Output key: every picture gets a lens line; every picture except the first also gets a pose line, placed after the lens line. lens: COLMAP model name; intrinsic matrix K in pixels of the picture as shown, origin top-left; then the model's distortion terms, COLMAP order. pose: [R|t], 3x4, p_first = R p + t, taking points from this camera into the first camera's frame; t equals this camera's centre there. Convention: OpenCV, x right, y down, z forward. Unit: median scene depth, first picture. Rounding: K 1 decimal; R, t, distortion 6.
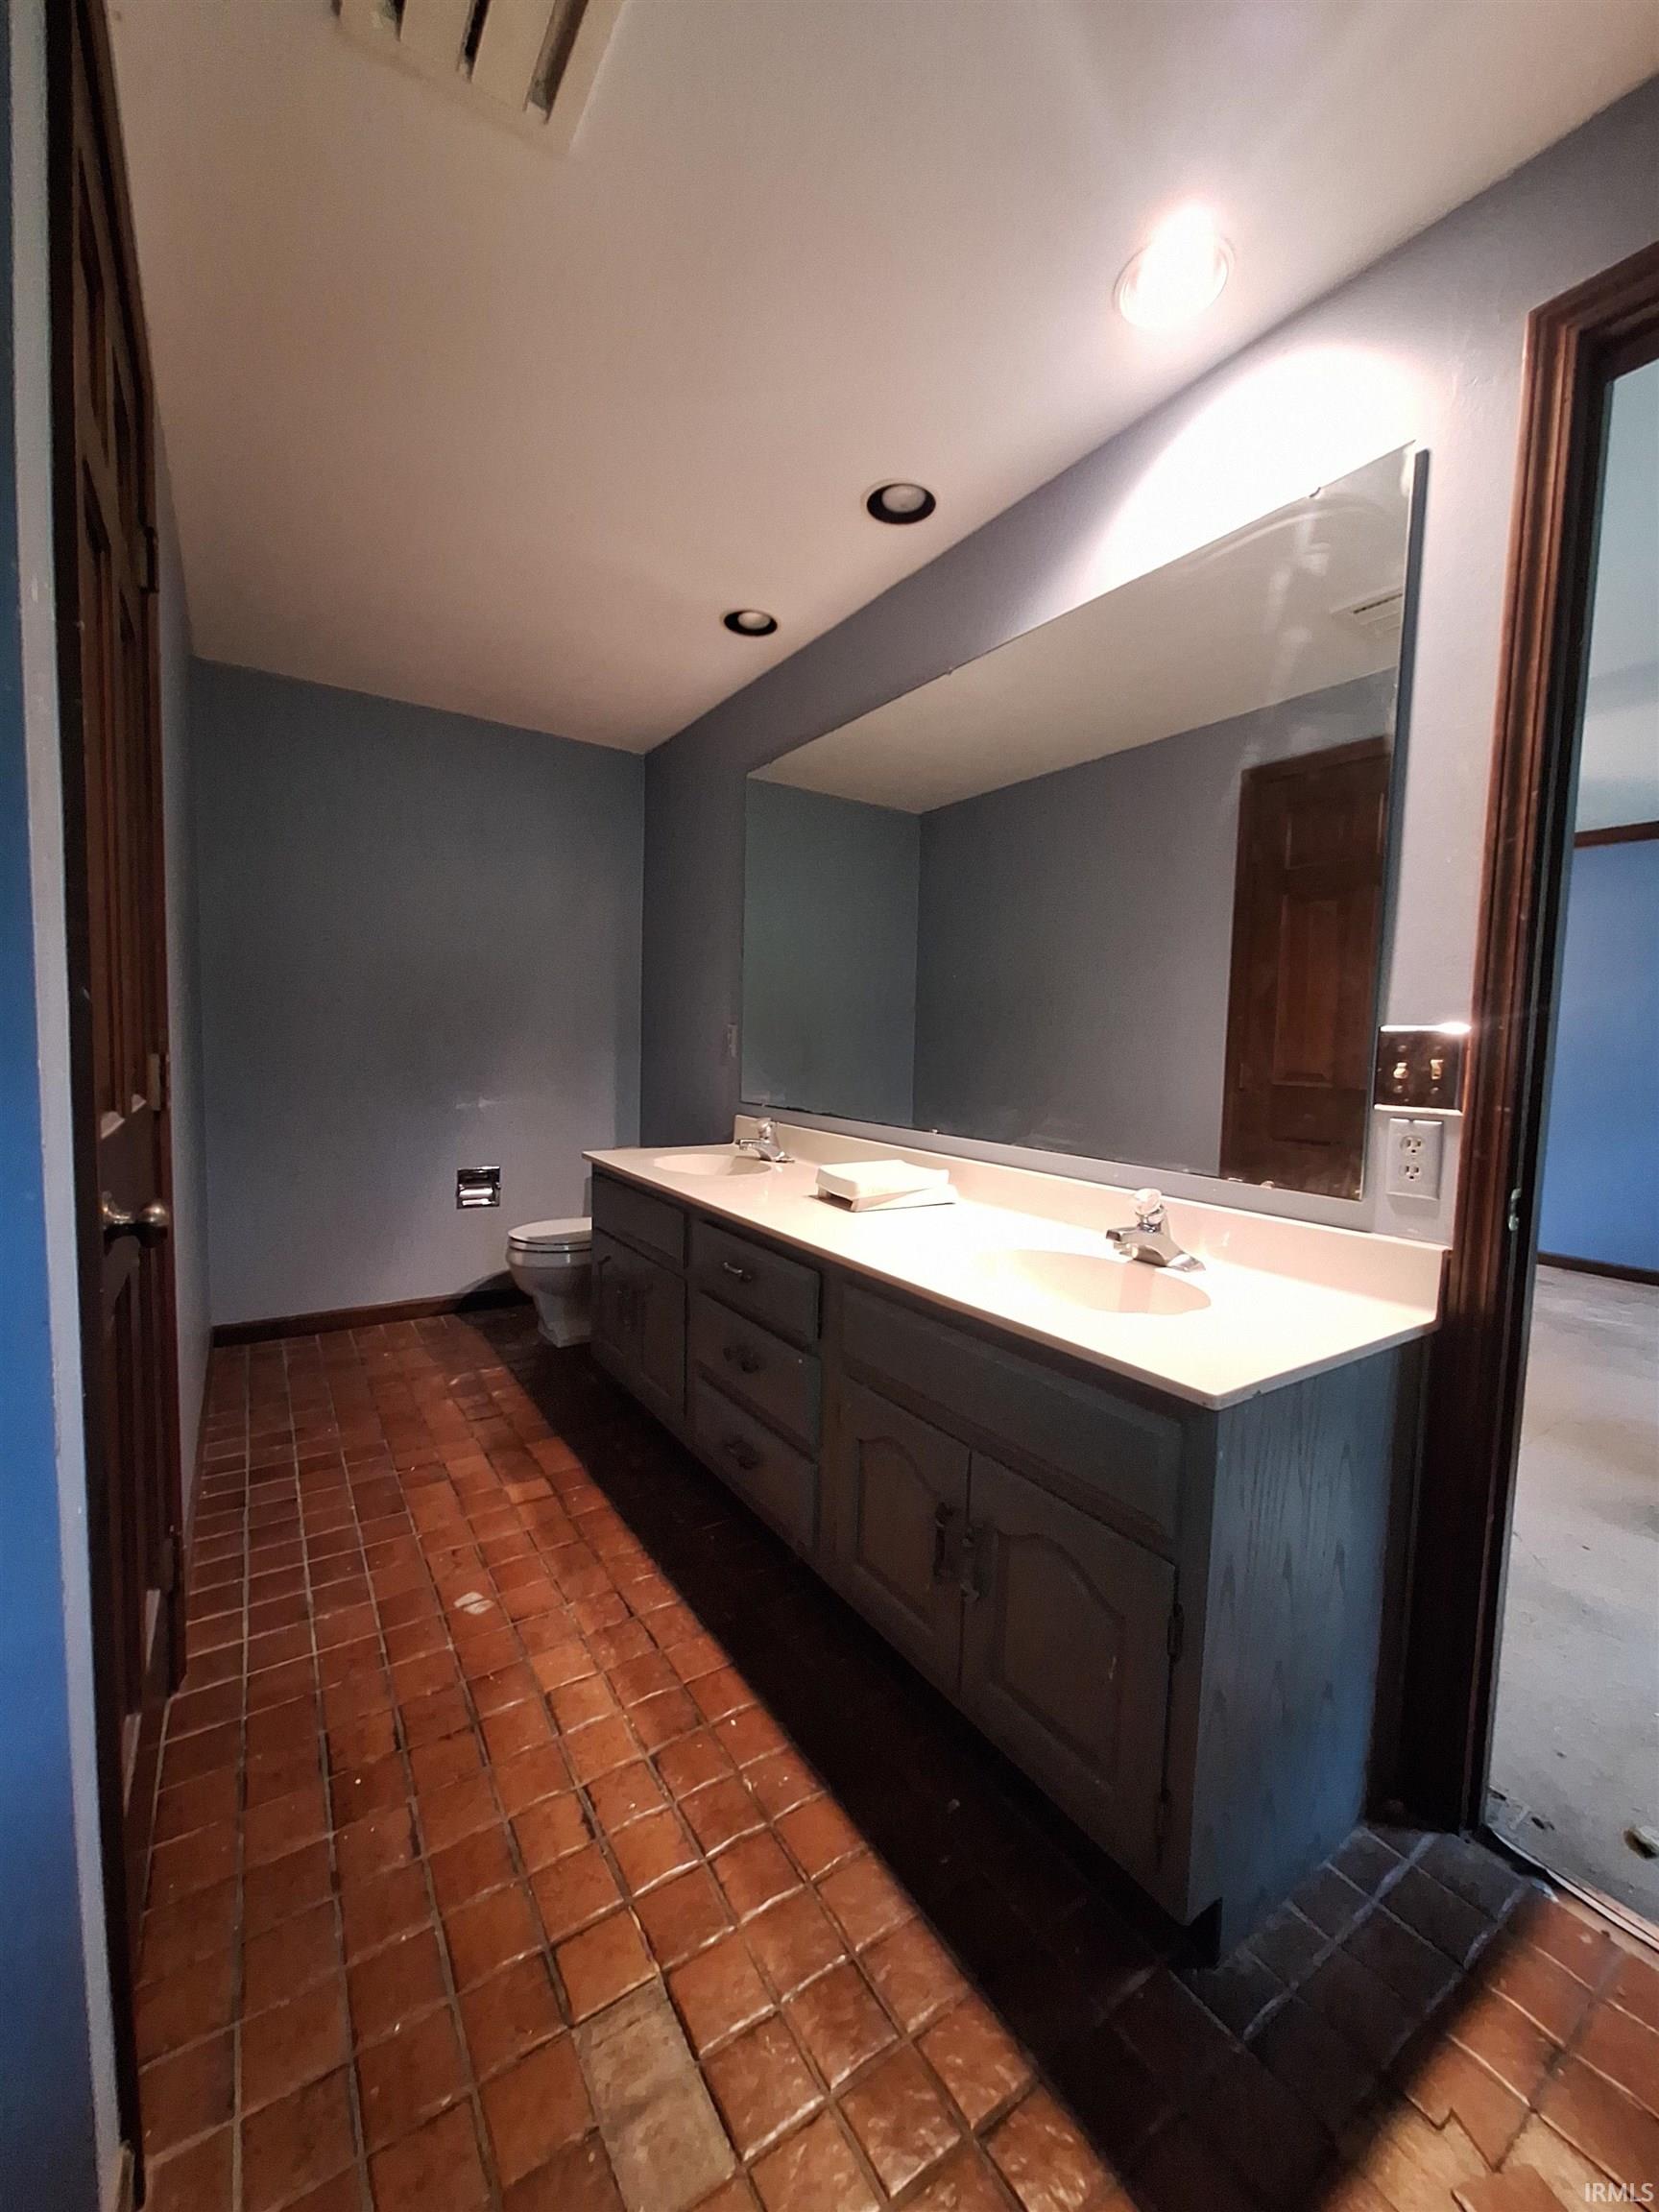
lens RADIAL K [[867.6, 0, 842.1], [0, 867.6, 1104.0], [0, 0, 1]] dist [0.000169, 0.000095]
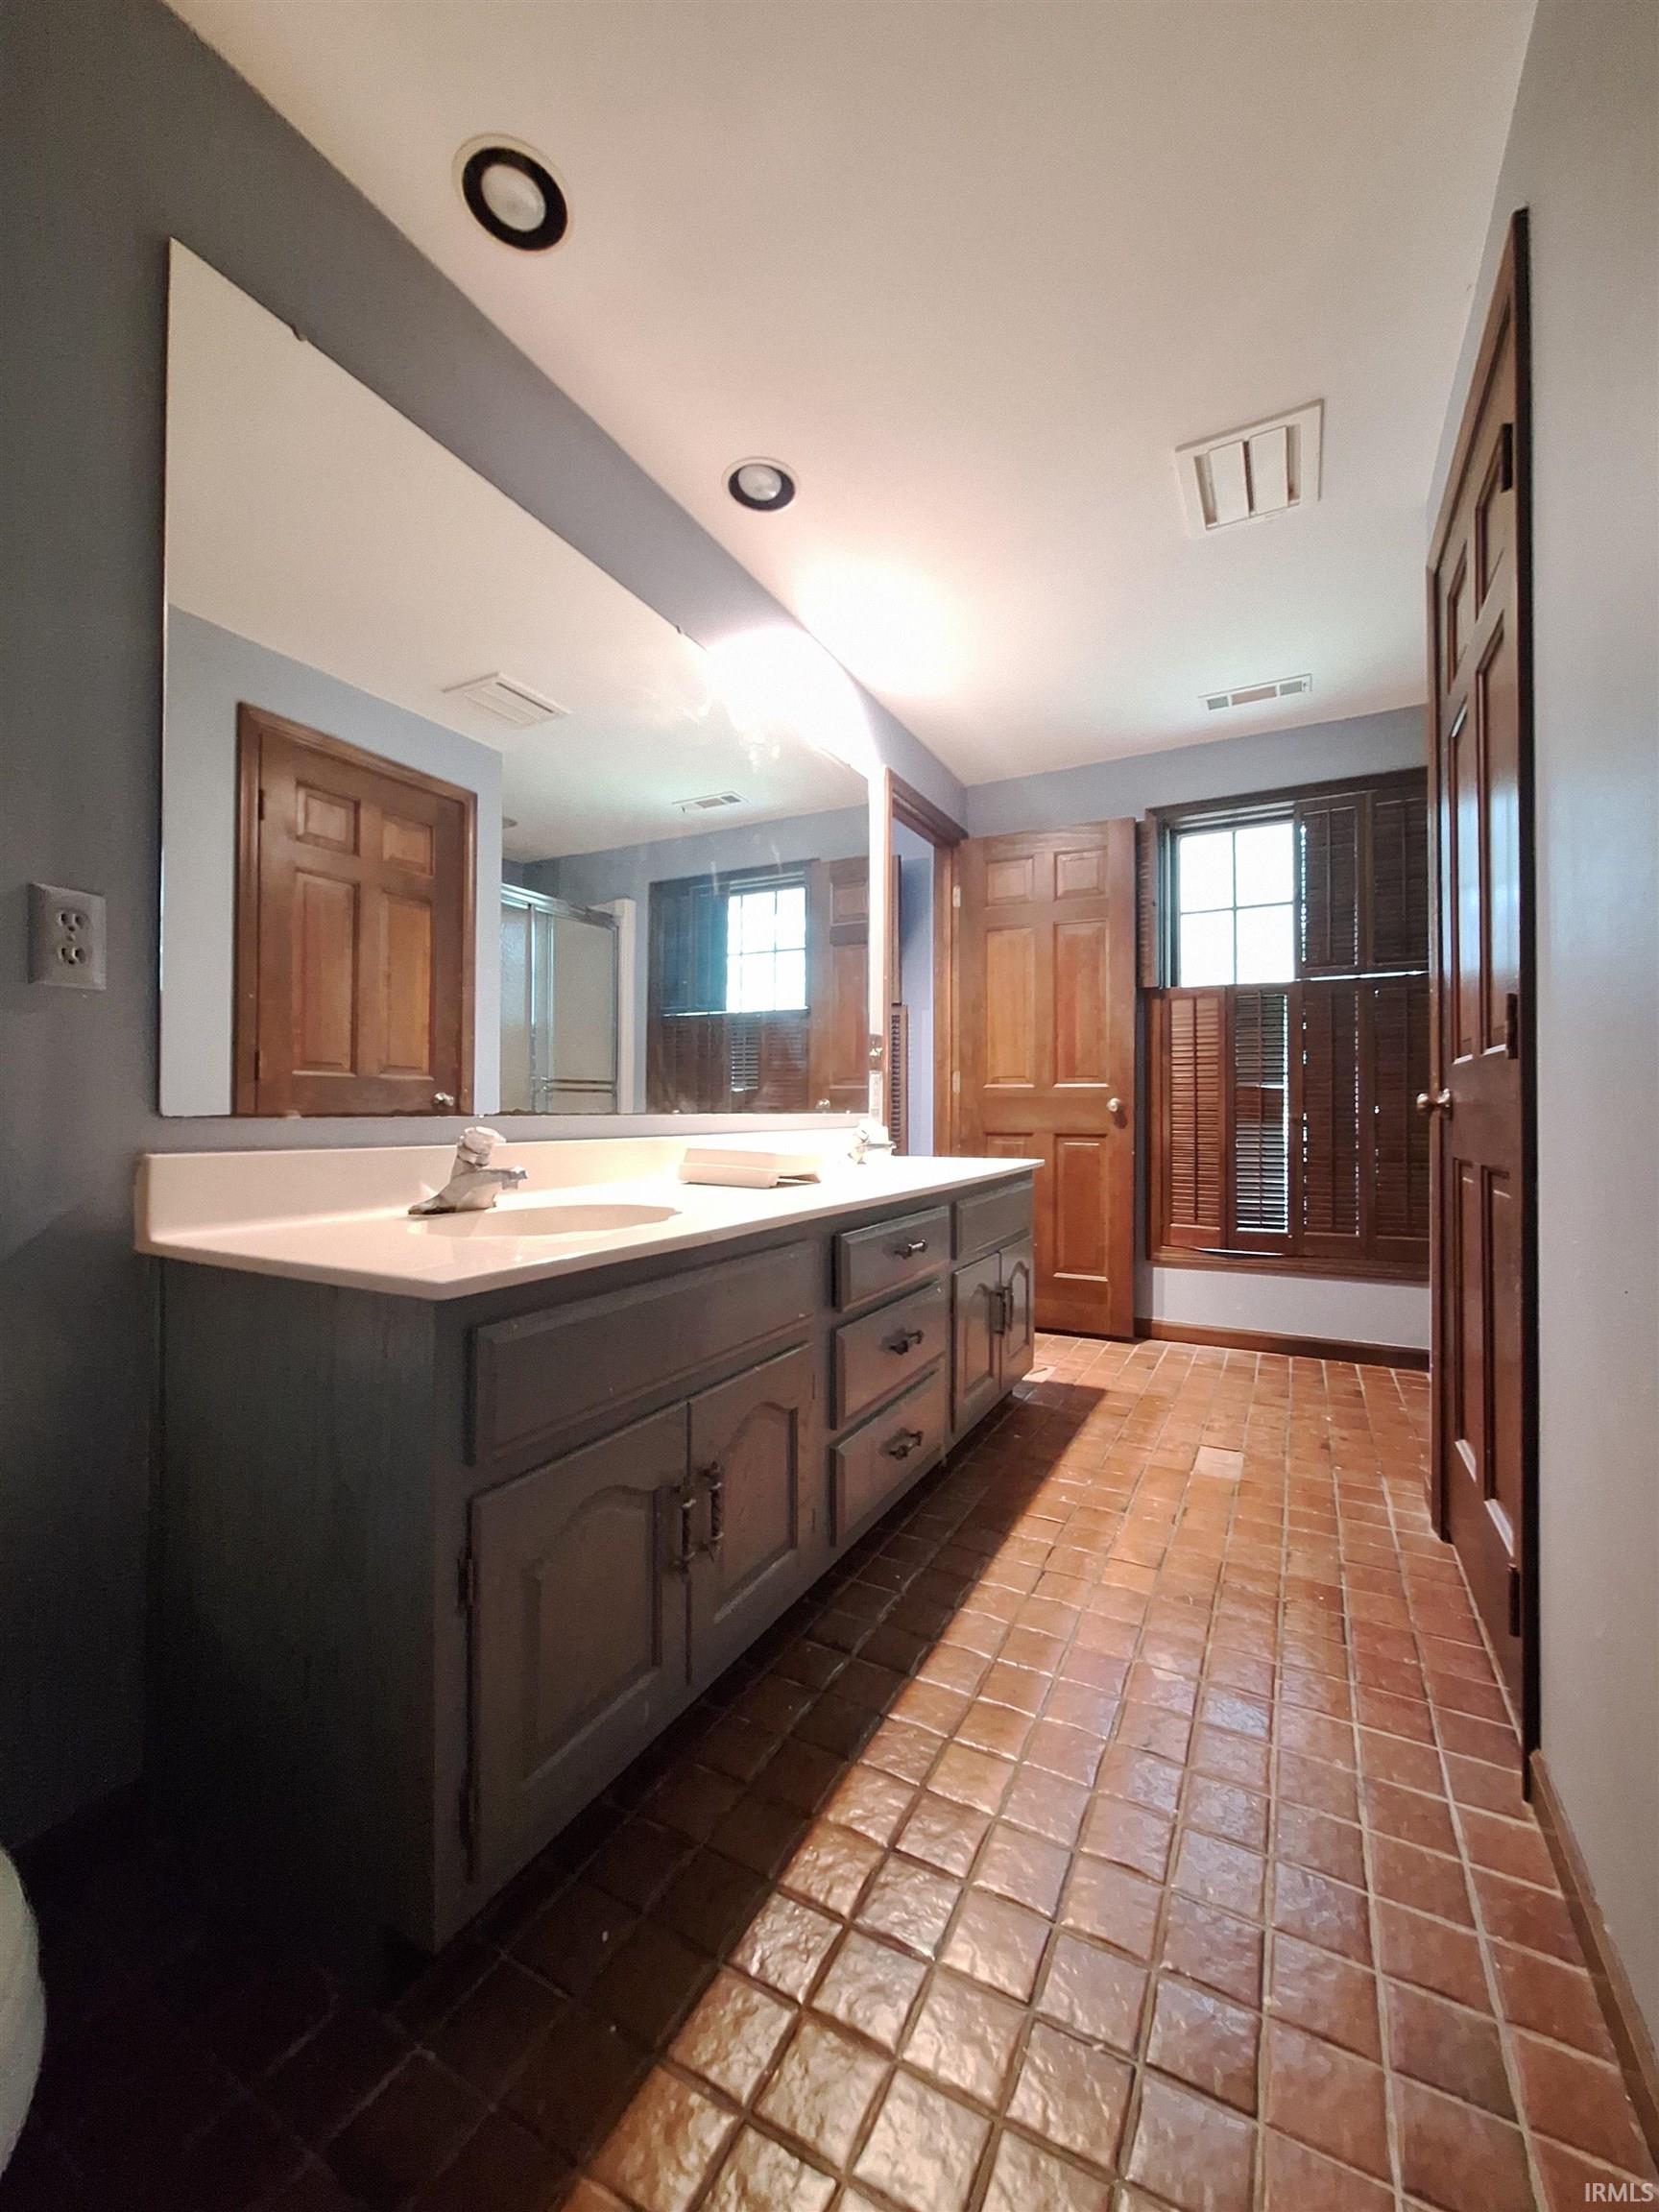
lens RADIAL K [[867.6, 0, 842.1], [0, 867.6, 1104.0], [0, 0, 1]] dist [0.000169, 0.000095]
pose [[-0.468895, -0.024004, 0.882928, -1.522749], [0.048990, 0.997385, 0.053132, -0.036793], [-0.881894, 0.068168, -0.466493, 2.465926]]
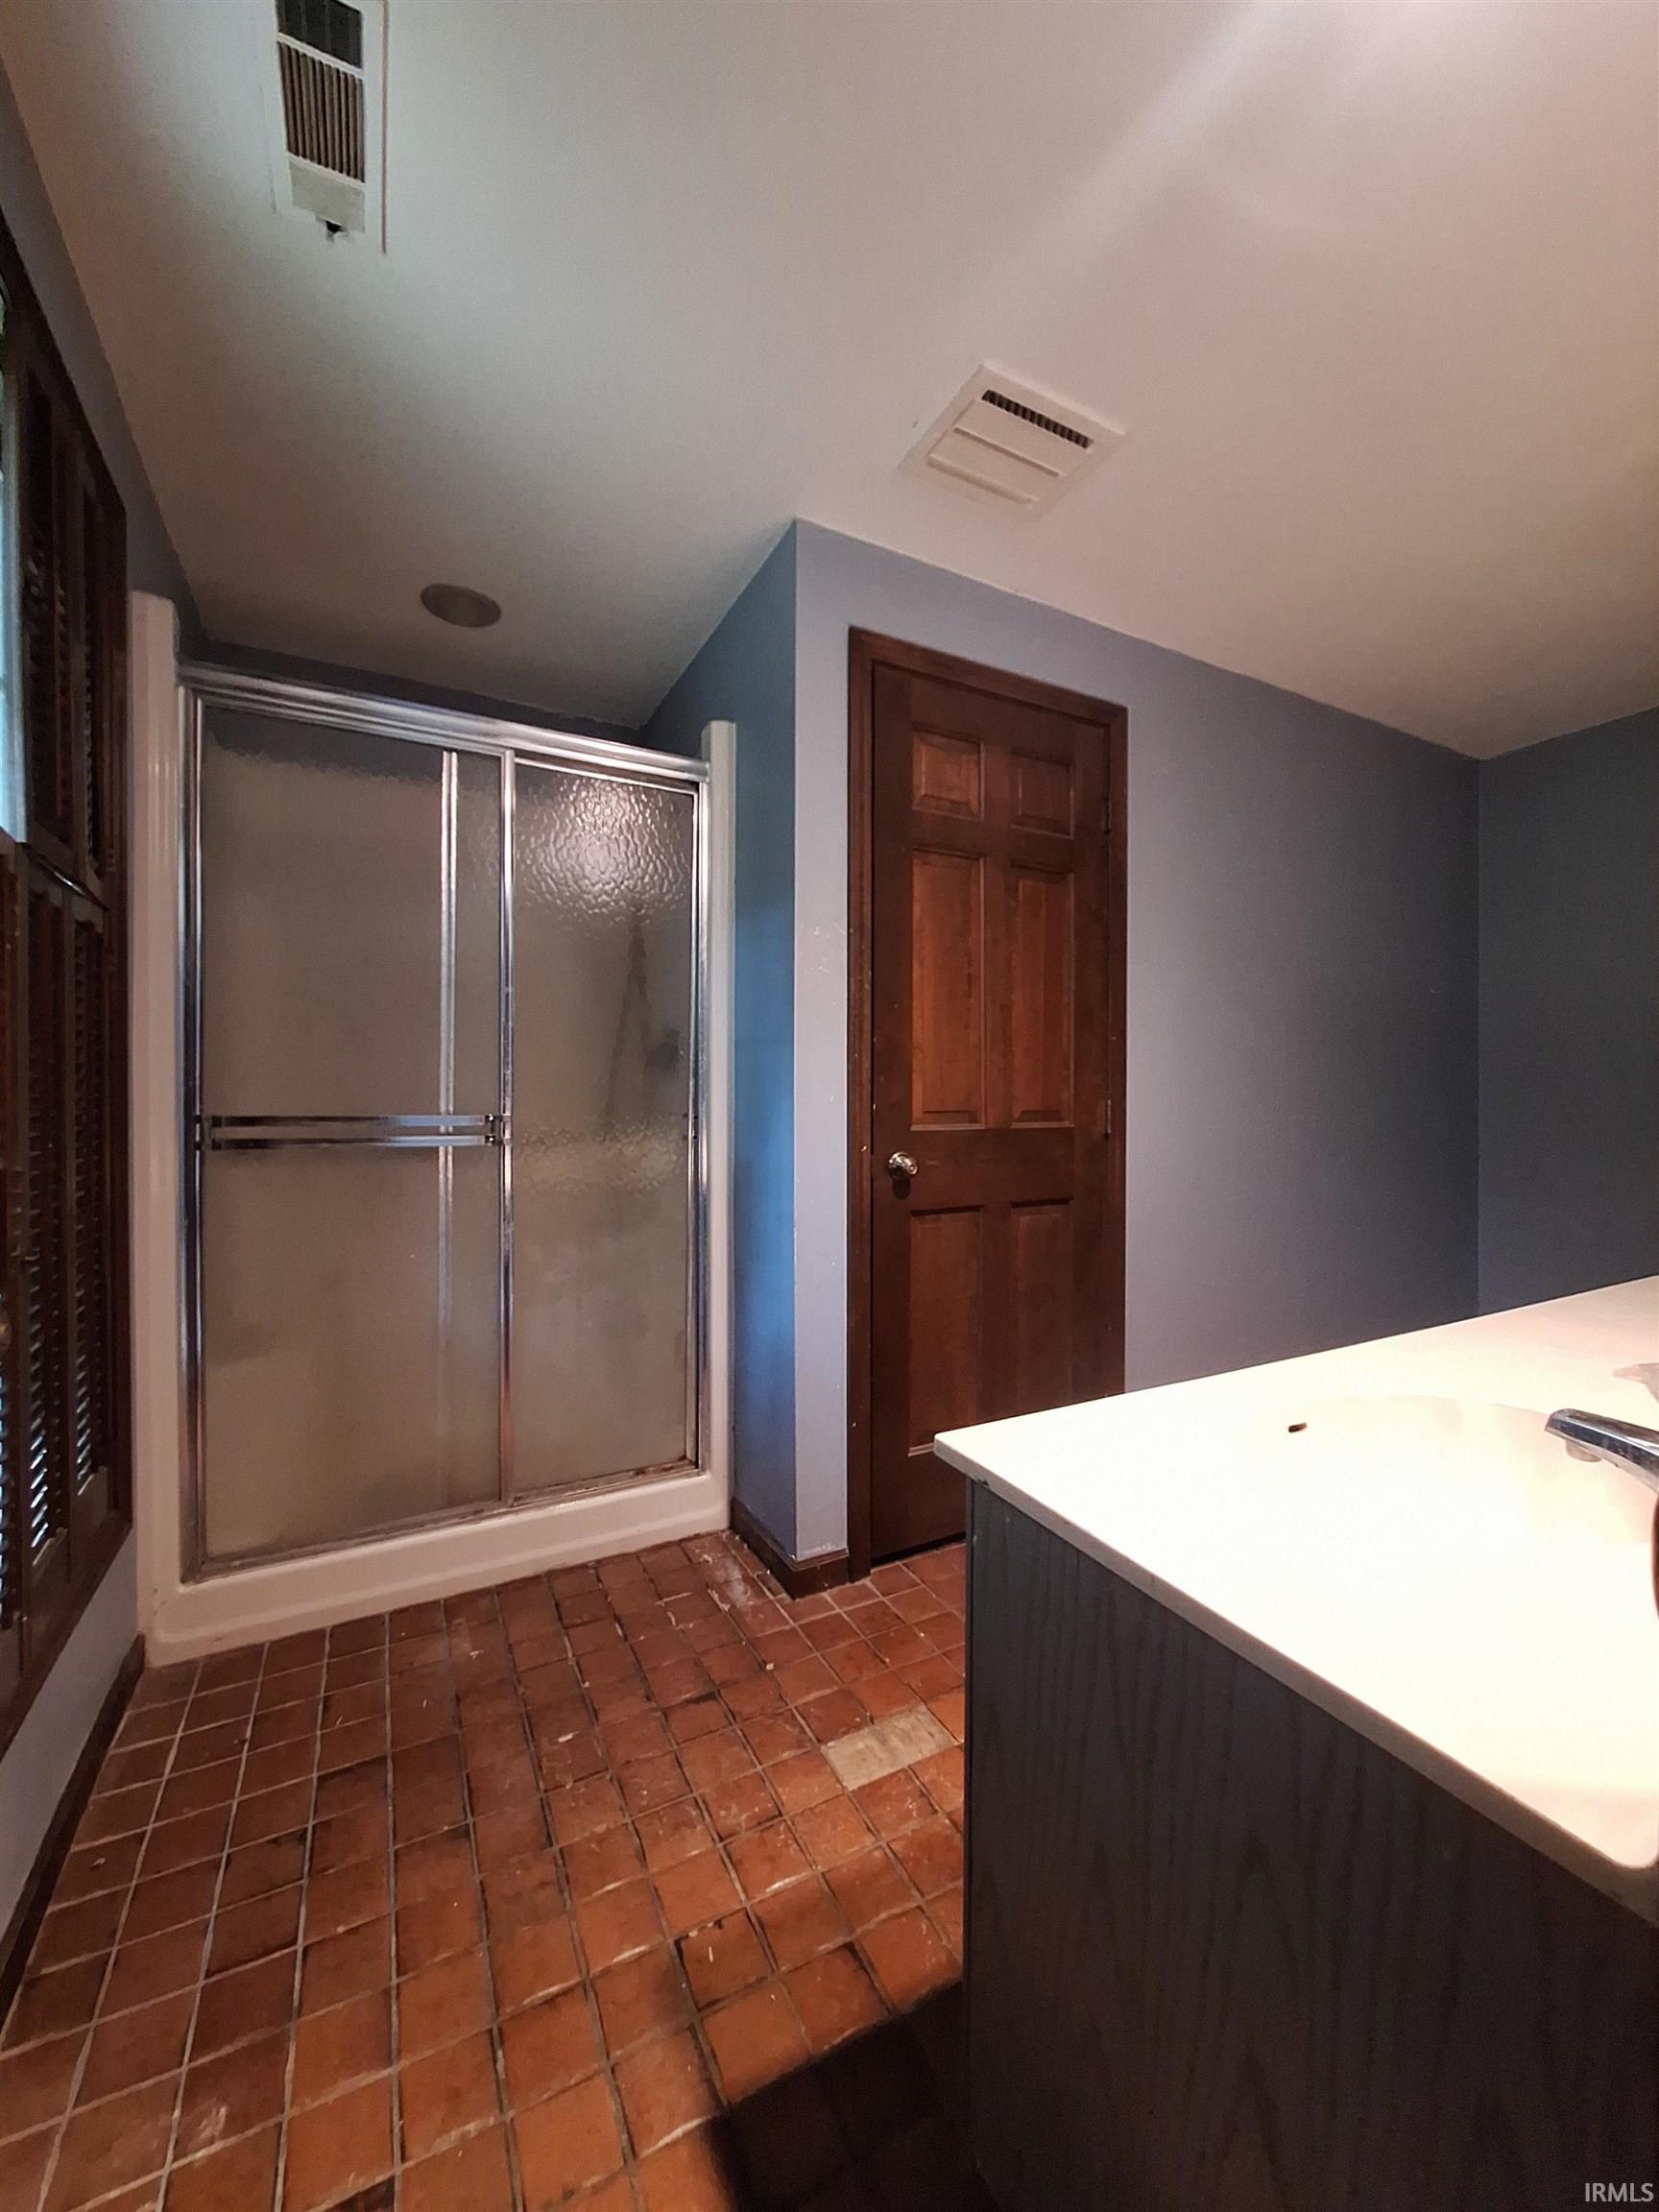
lens RADIAL K [[867.6, 0, 842.1], [0, 867.6, 1104.0], [0, 0, 1]] dist [0.000169, 0.000095]
pose [[-0.104566, -0.020555, -0.994305, 1.127746], [-0.074275, 0.997156, -0.012803, 0.010428], [0.991740, 0.072513, -0.105796, 0.820927]]
